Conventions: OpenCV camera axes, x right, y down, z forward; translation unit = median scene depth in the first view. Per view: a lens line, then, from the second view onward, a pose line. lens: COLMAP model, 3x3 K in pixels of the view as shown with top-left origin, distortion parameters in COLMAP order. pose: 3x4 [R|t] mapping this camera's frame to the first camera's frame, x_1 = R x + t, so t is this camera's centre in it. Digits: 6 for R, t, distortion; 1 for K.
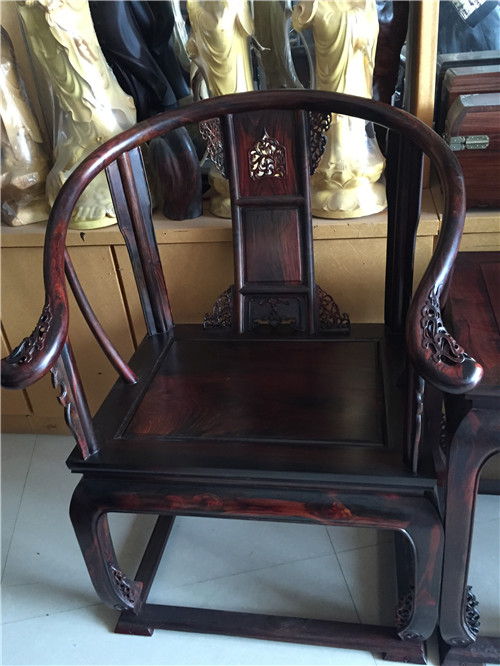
lens RADIAL K [[589.7, 0, 253.8], [0, 589.7, 335.0], [0, 0, 1]] dist [0.079816, -0.103332]
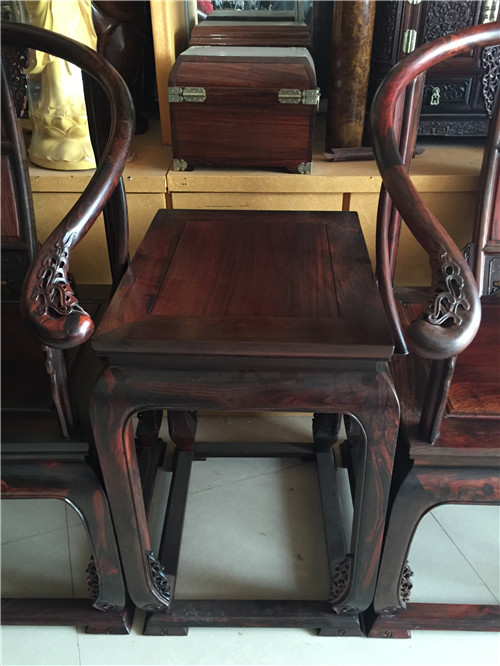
lens RADIAL K [[589.7, 0, 256.7], [0, 589.7, 334.2], [0, 0, 1]] dist [0.079816, -0.103332]
pose [[0.983339, -0.005447, 0.181702, 0.291967], [-0.001481, 0.999278, 0.037970, 0.025404], [-0.181778, -0.037607, 0.982620, 0.025594]]
